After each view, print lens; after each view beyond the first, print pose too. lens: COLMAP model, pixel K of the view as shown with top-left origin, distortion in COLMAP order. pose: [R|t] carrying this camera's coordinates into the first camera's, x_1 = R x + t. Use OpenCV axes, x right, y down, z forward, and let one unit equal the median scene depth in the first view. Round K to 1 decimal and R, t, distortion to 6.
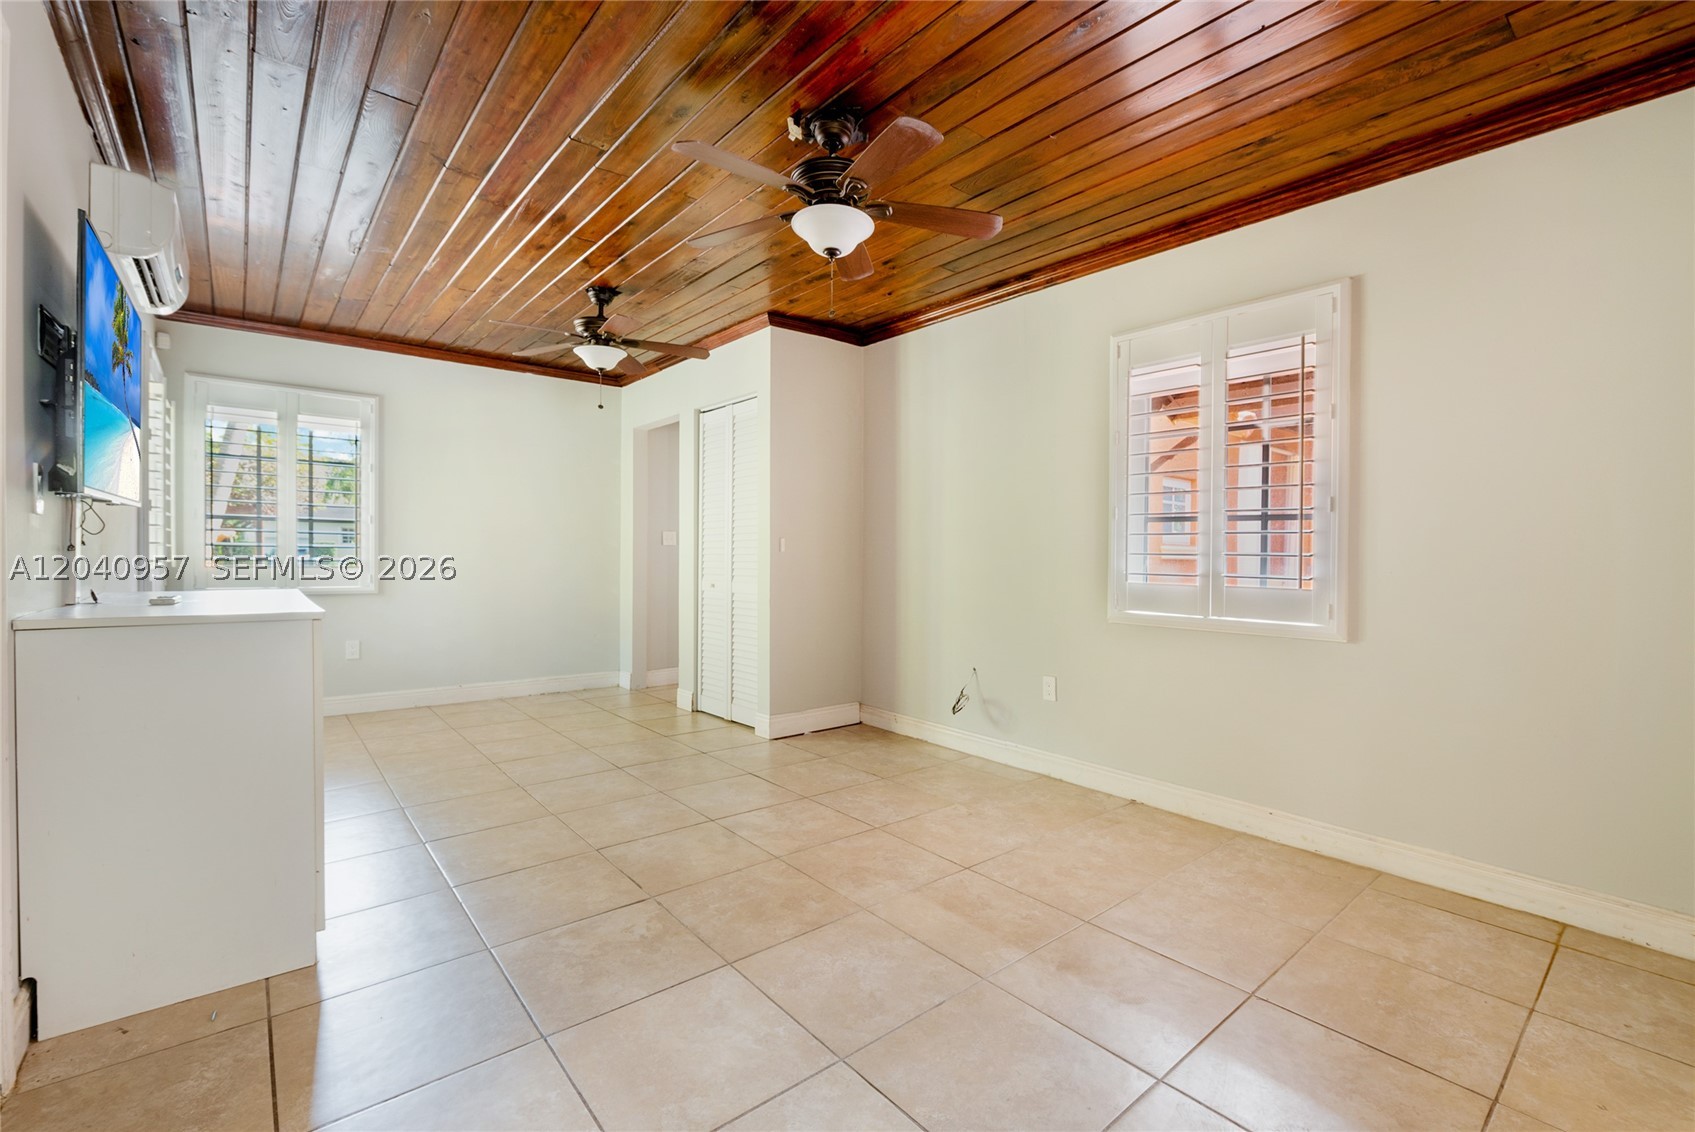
lens RADIAL K [[724.5, 0, 851.0], [0, 724.5, 558.8], [0, 0, 1]] dist [0.000107, 0.000019]
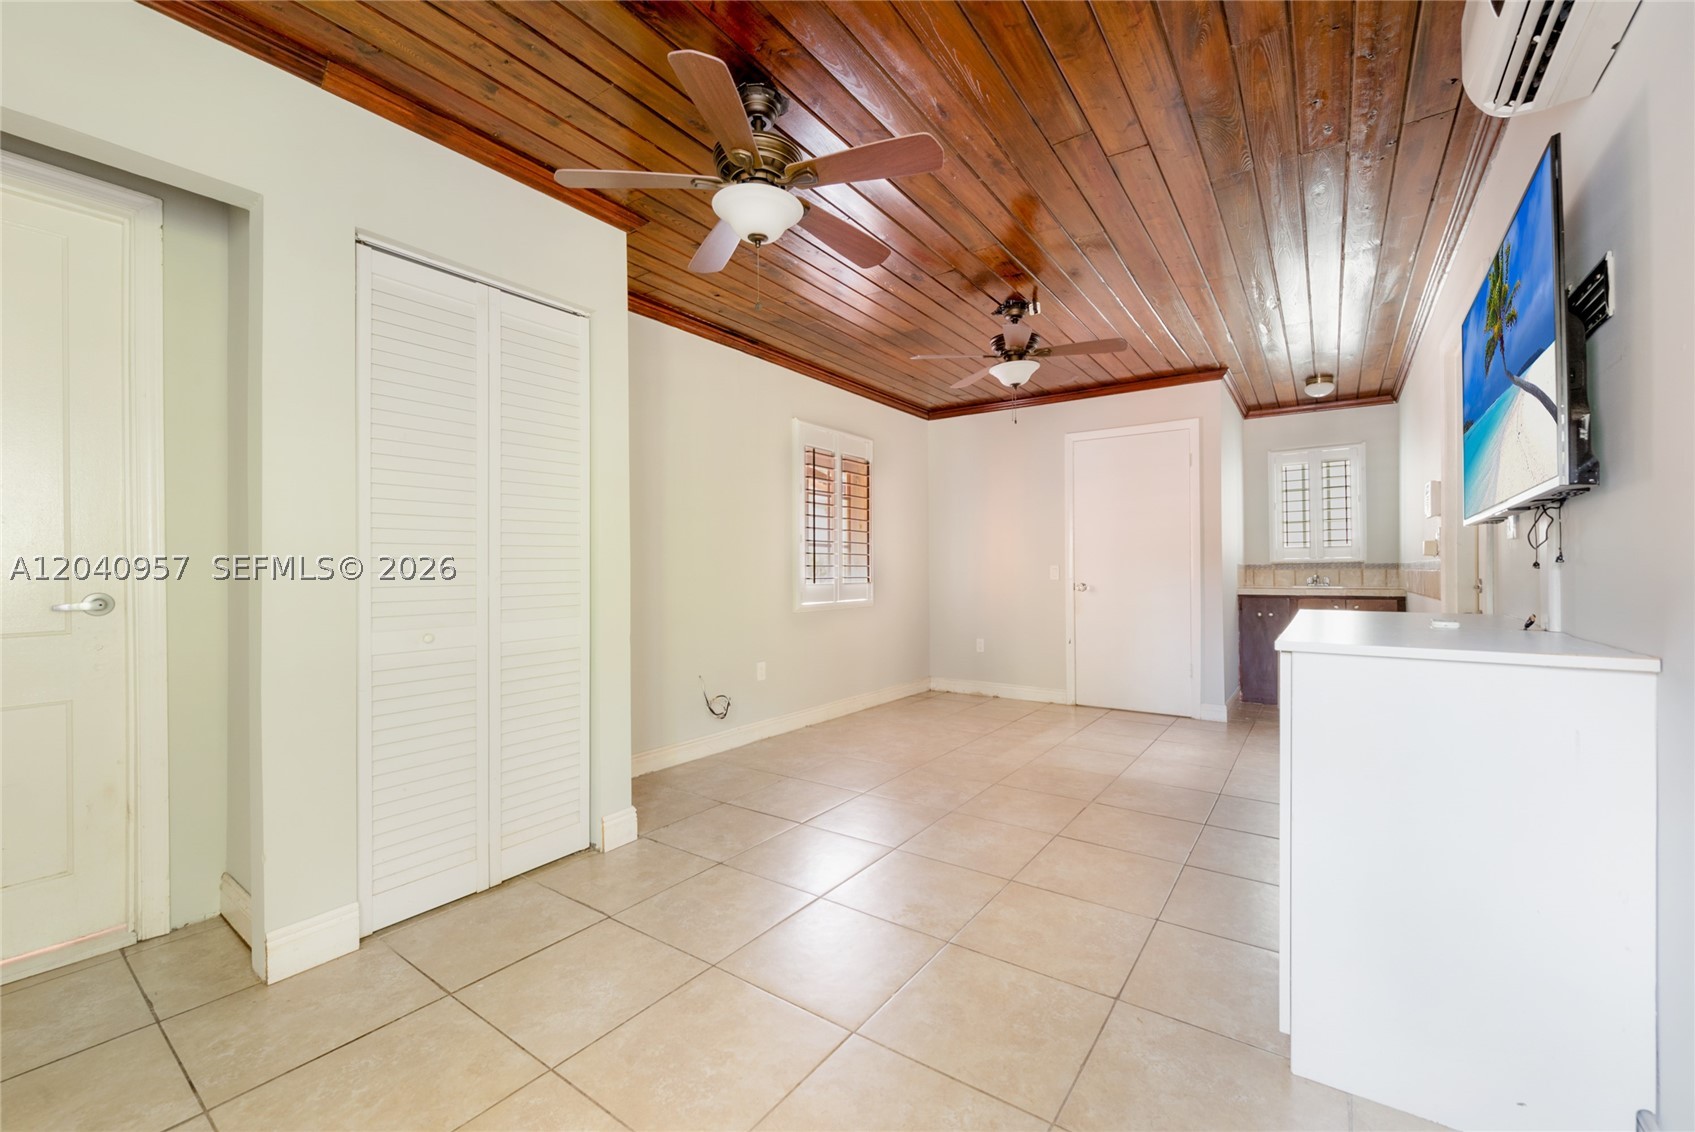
lens RADIAL K [[684.0, 0, 857.0], [0, 684.0, 570.7], [0, 0, 1]] dist [-0.010354, -0.000306]
pose [[-0.260663, -0.006546, 0.965408, -1.090866], [0.008624, 0.999921, 0.009109, -0.009656], [-0.965391, 0.010700, -0.260586, 1.339672]]
